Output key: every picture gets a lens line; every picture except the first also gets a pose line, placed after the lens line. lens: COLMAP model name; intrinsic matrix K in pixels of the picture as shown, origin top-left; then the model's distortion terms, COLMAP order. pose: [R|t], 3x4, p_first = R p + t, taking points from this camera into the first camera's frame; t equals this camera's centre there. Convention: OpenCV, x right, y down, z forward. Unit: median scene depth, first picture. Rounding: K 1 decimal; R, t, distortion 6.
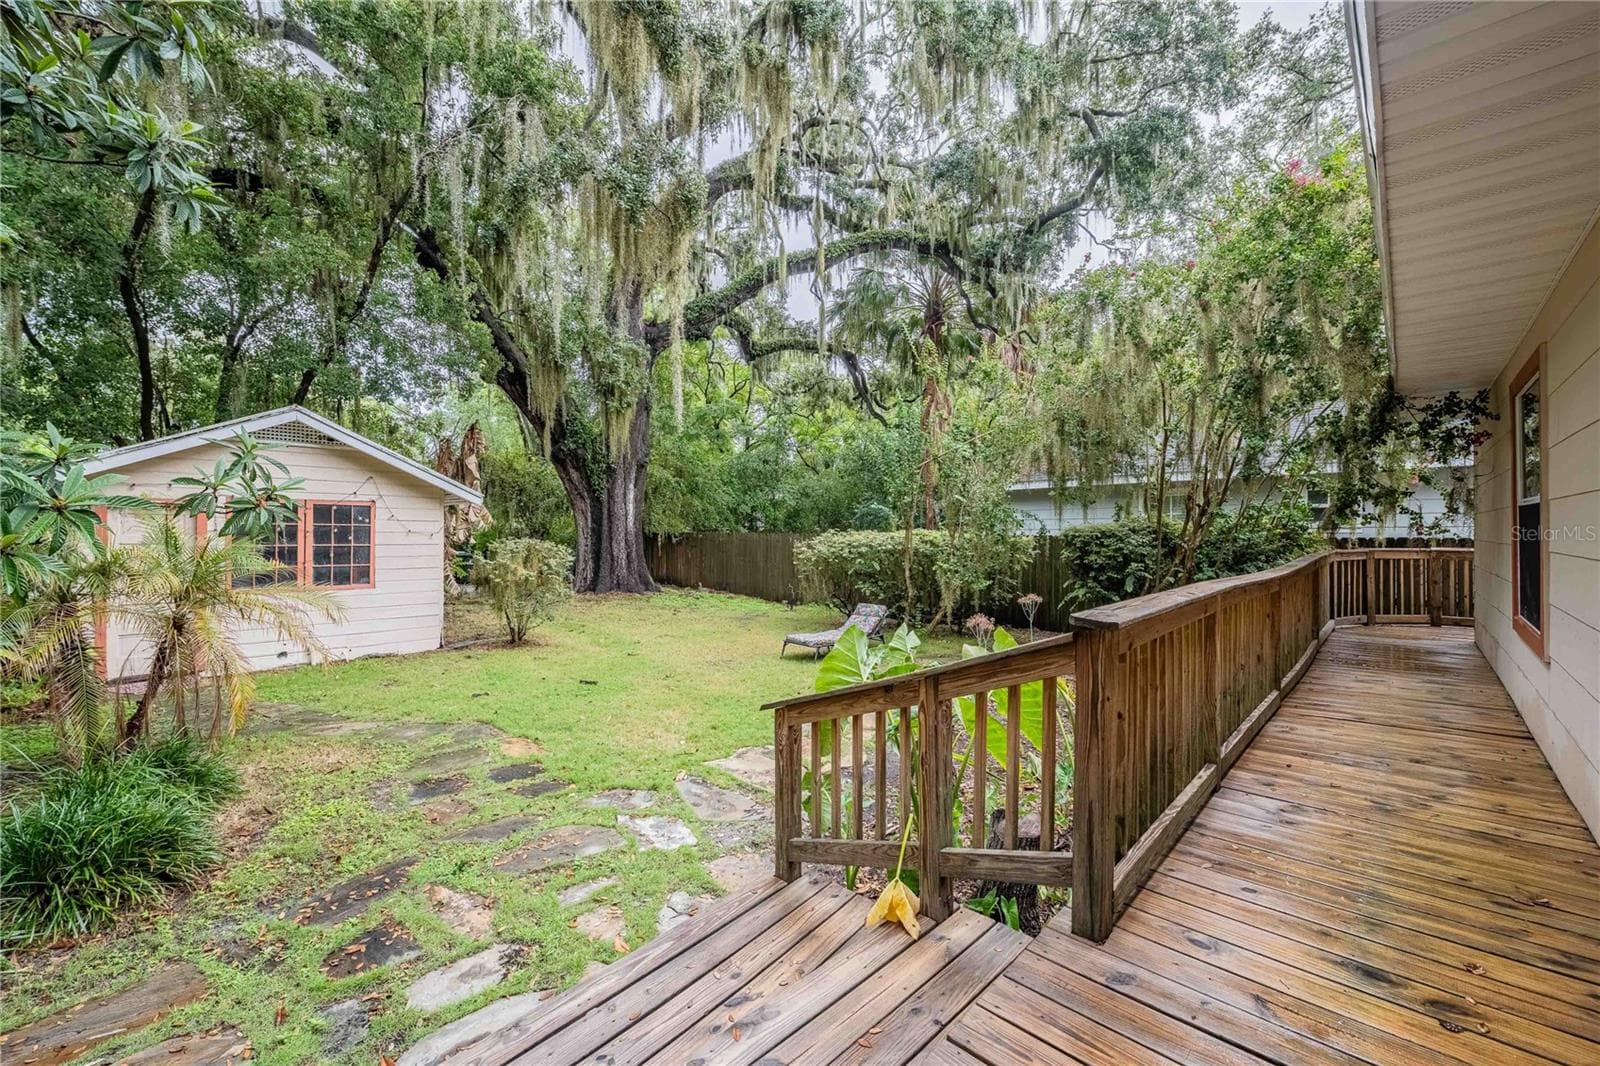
lens RADIAL K [[653.7, 0, 800.0], [0, 653.7, 533.0], [0, 0, 1]] dist [0.000811, 0.000380]
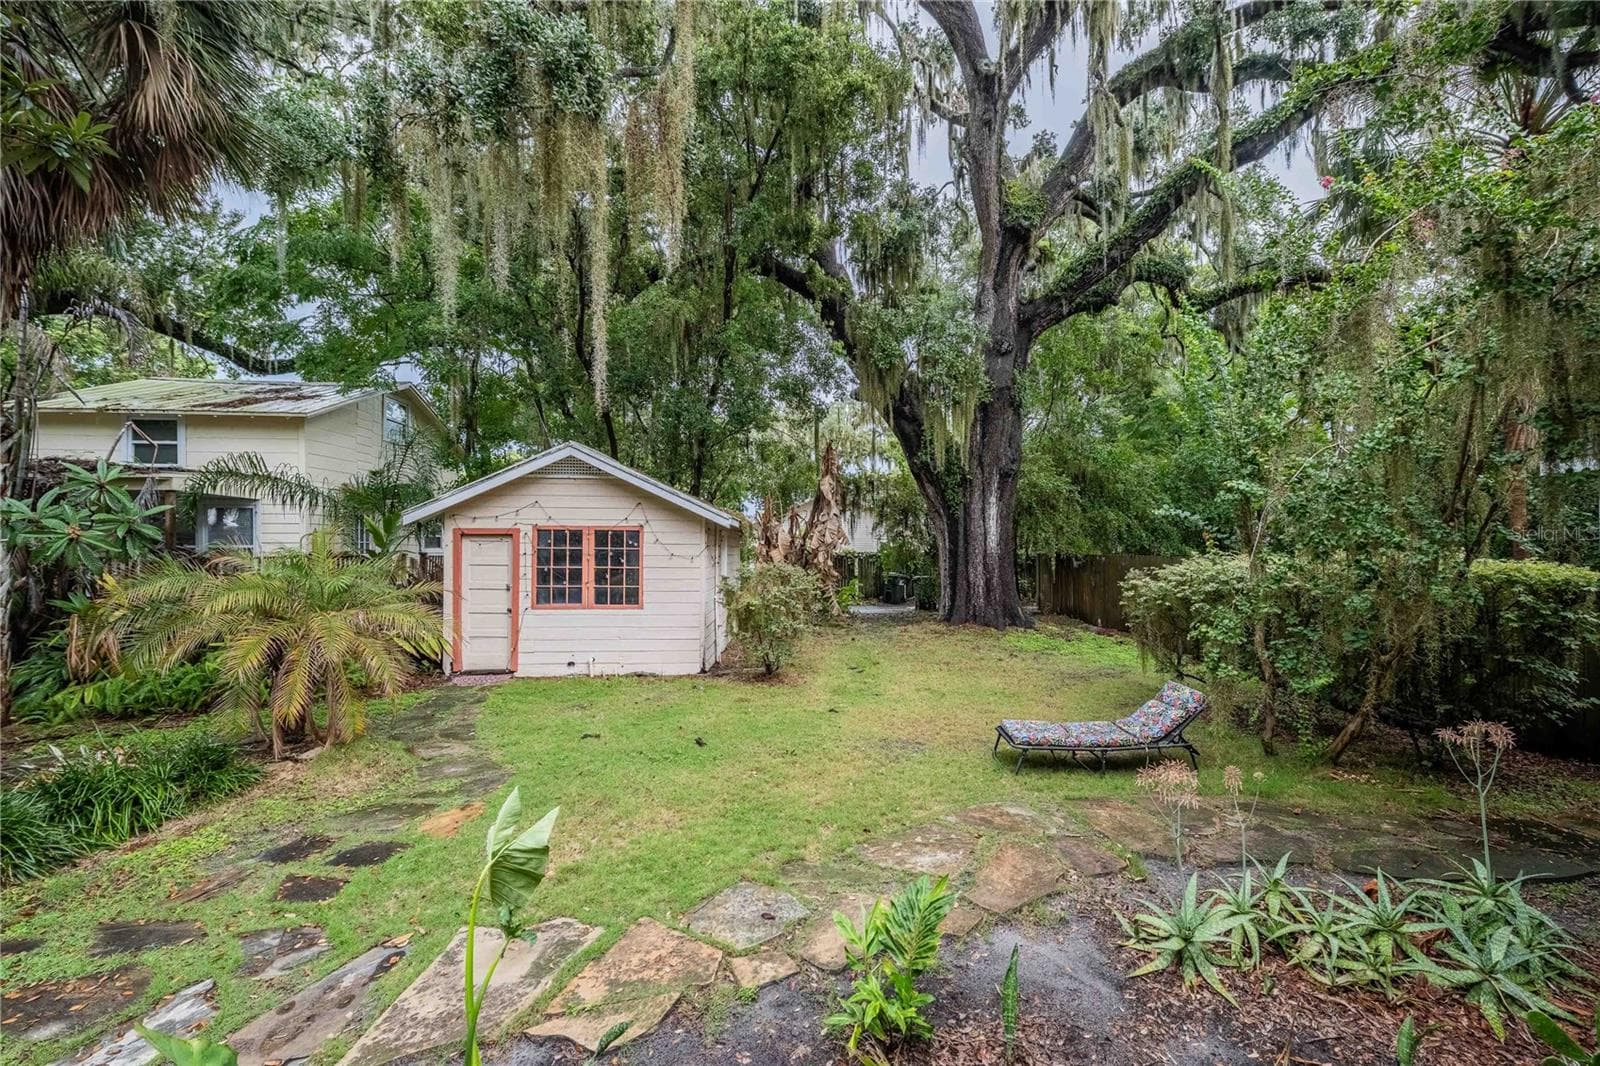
lens RADIAL K [[683.8, 0, 800.0], [0, 683.8, 533.0], [0, 0, 1]] dist [-0.001425, -0.000287]
pose [[0.741836, -0.018981, -0.670312, 0.268926], [-0.000824, 0.999573, -0.029216, -0.005470], [0.670581, 0.022225, 0.741504, 0.353564]]
